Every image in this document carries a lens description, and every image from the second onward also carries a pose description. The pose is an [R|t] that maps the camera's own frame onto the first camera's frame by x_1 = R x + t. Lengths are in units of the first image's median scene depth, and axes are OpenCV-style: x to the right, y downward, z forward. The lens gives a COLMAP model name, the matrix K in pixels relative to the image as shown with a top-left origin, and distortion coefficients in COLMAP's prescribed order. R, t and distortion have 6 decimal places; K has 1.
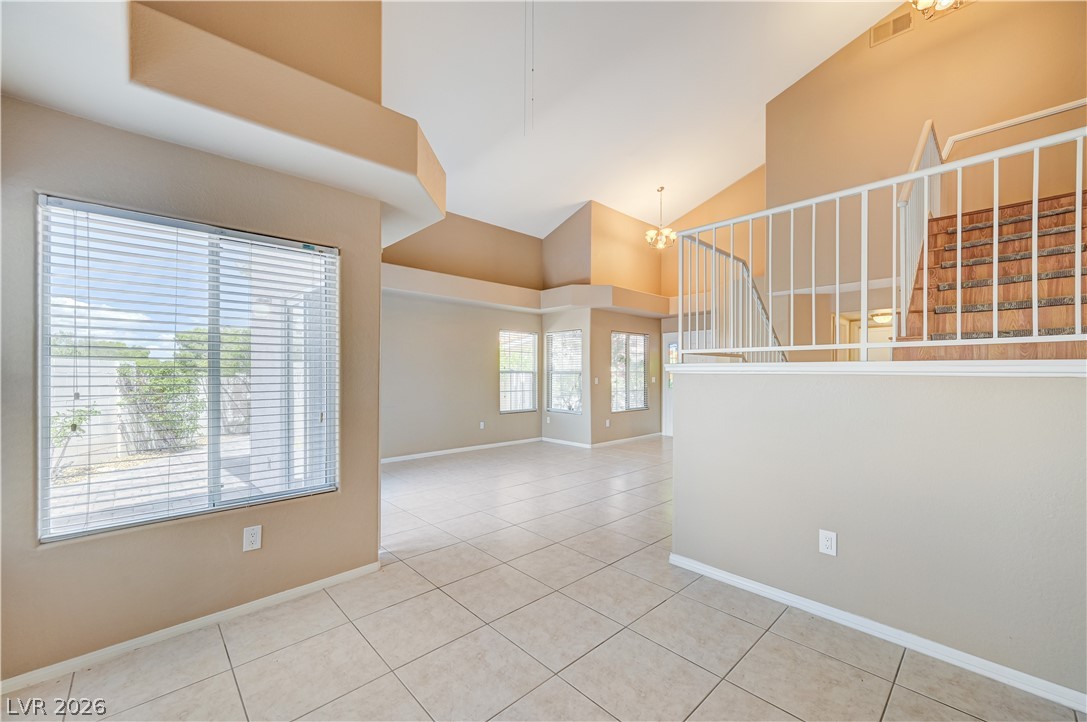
lens RADIAL K [[433.9, 0, 549.7], [0, 433.9, 367.7], [0, 0, 1]] dist [0.003586, -0.000722]
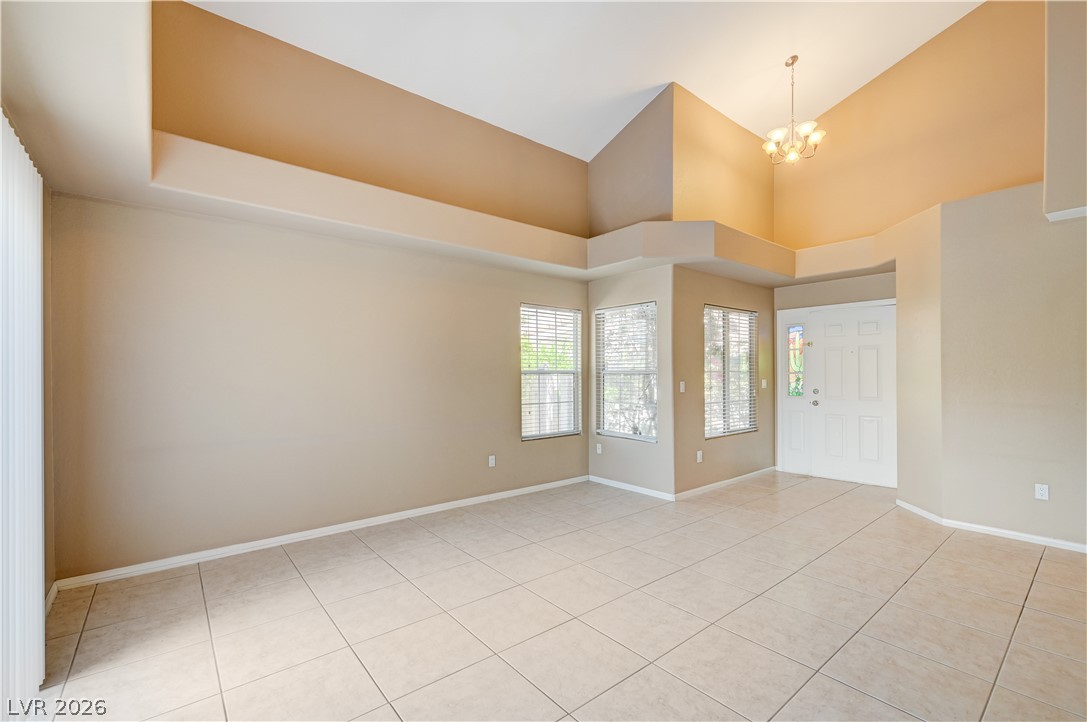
lens RADIAL K [[485.4, 0, 543.6], [0, 485.4, 371.4], [0, 0, 1]] dist [-0.004605, 0.000075]
pose [[0.997103, -0.004064, -0.075955, -0.029176], [0.004682, 0.999957, 0.007951, 0.002697], [0.075920, -0.008284, 0.997080, 0.293438]]
